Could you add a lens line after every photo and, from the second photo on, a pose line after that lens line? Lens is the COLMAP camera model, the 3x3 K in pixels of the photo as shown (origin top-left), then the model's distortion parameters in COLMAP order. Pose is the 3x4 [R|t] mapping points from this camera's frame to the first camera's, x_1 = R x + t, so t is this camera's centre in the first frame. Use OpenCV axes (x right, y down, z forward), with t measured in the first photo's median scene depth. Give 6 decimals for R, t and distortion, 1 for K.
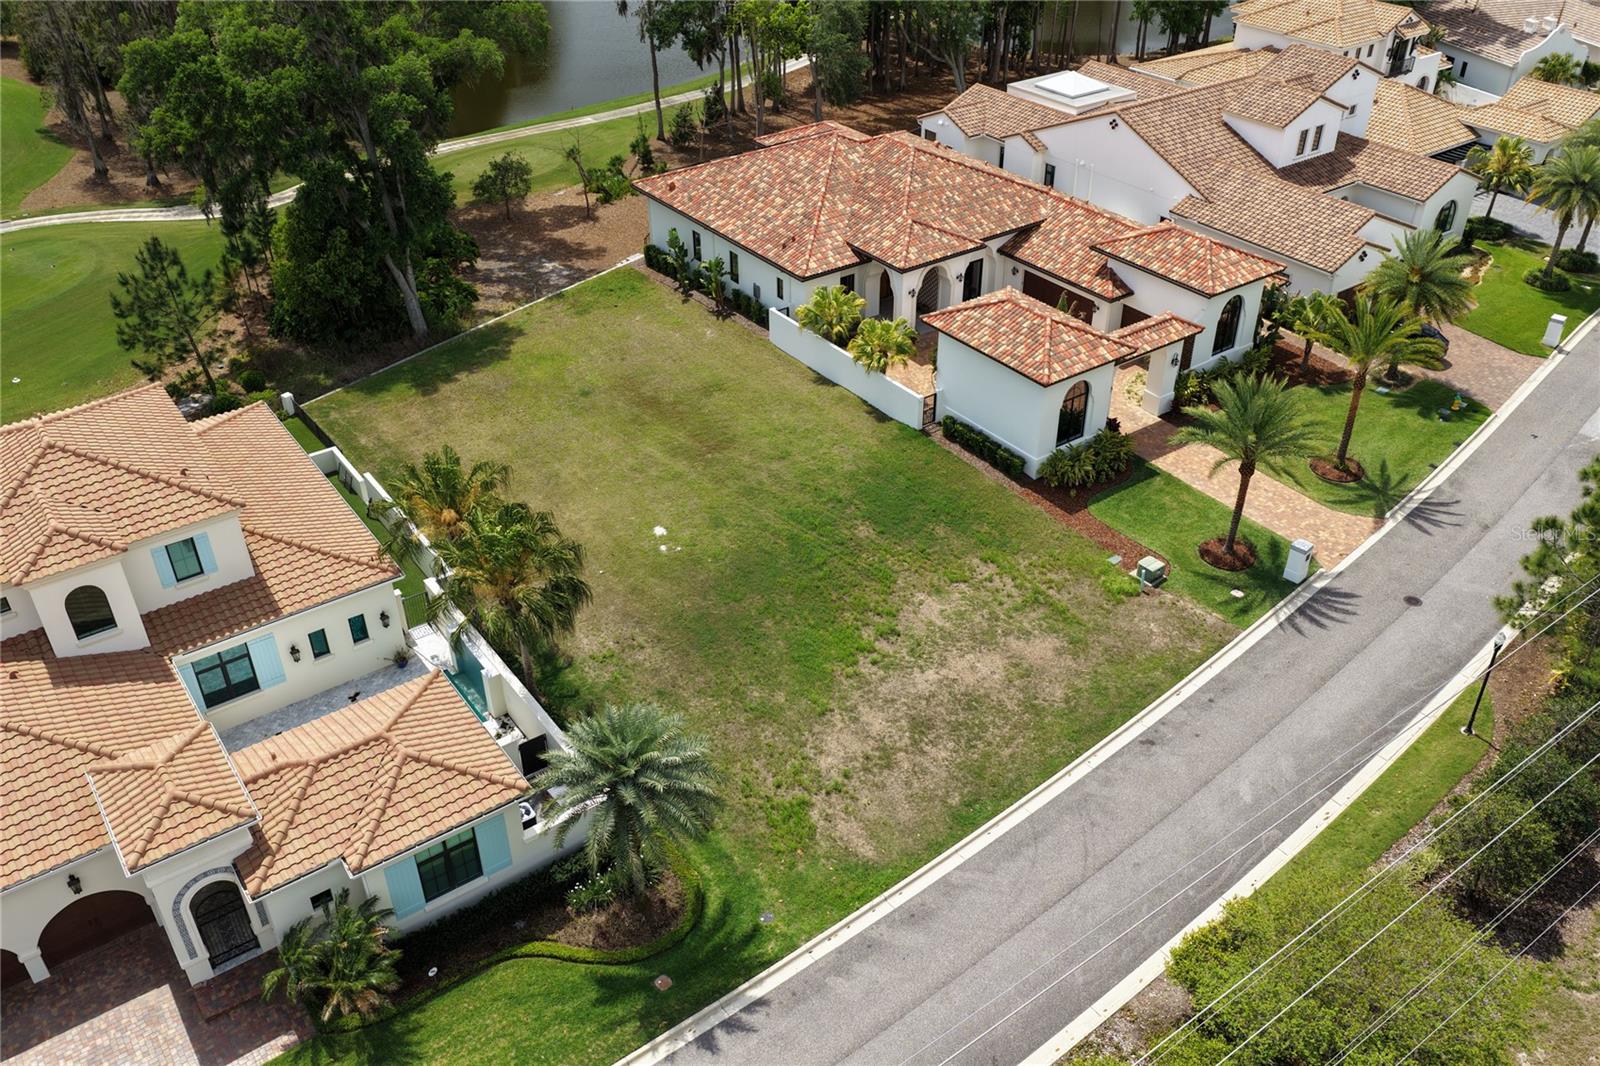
lens RADIAL K [[1395.6, 0, 802.4], [0, 1395.6, 549.4], [0, 0, 1]] dist [0.060644, -0.121868]
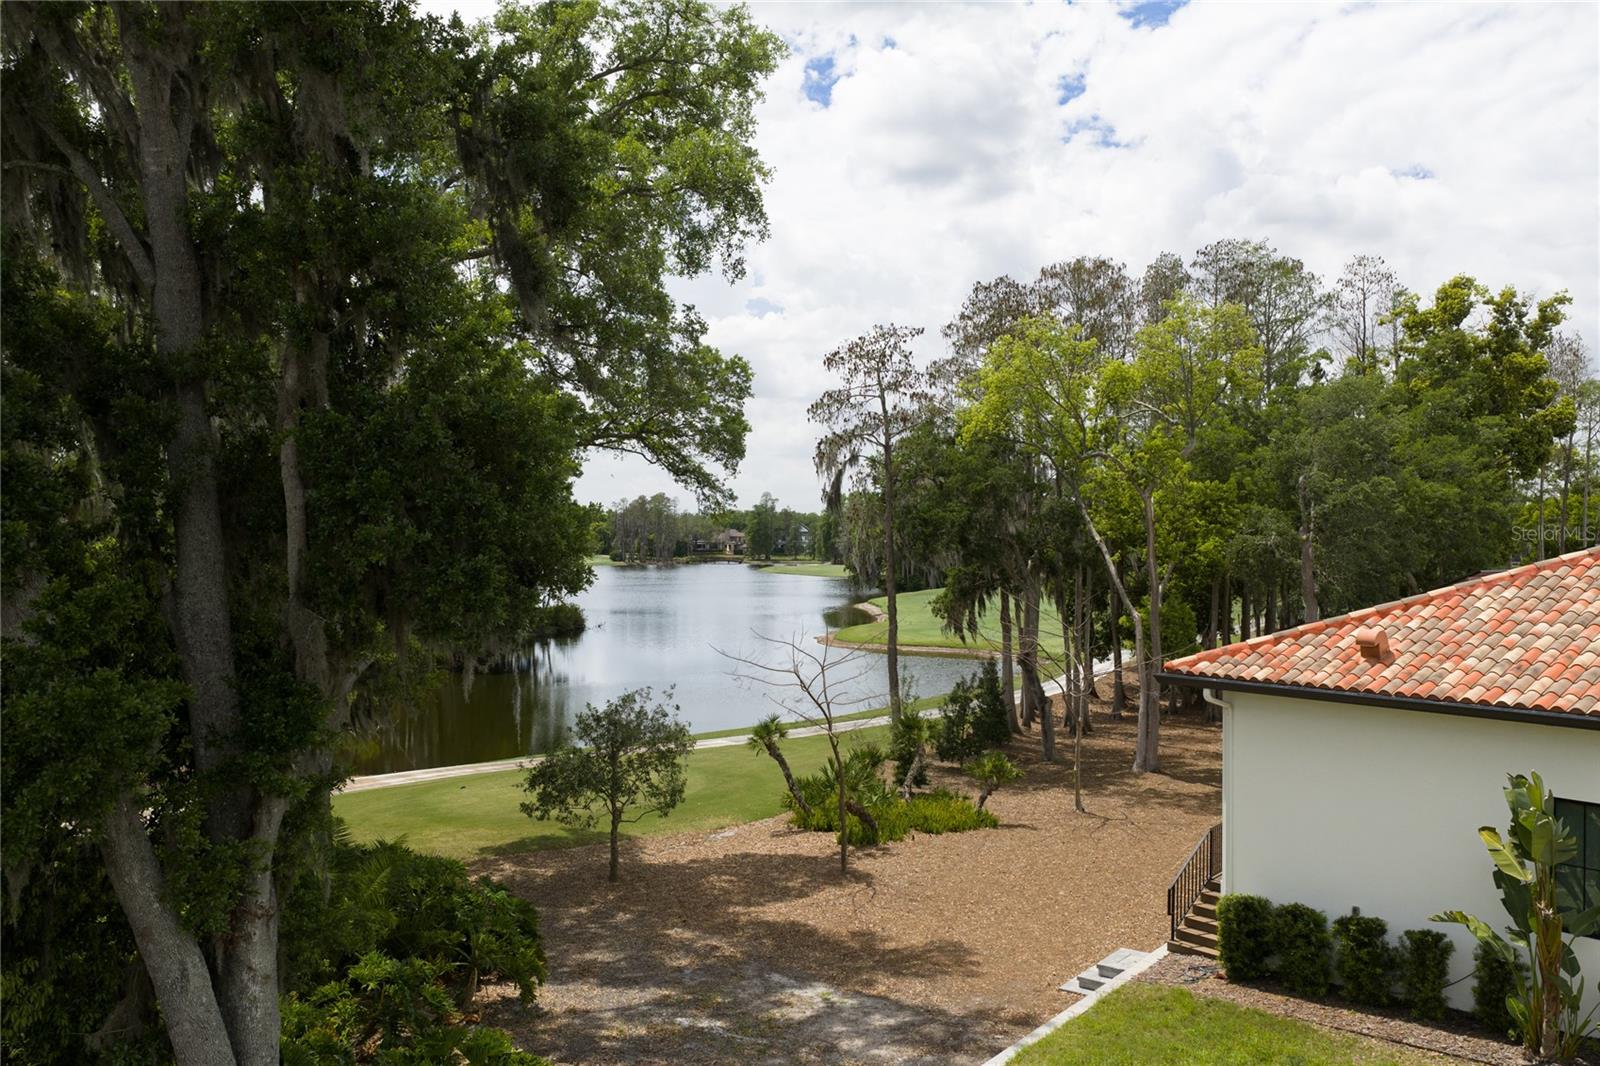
lens RADIAL K [[1395.6, 0, 802.4], [0, 1395.6, 549.4], [0, 0, 1]] dist [0.060644, -0.121868]
pose [[0.998861, 0.014578, 0.045437, -0.193540], [0.012225, 0.842240, -0.538964, -0.128027], [-0.046126, 0.538906, 0.841102, 0.719796]]
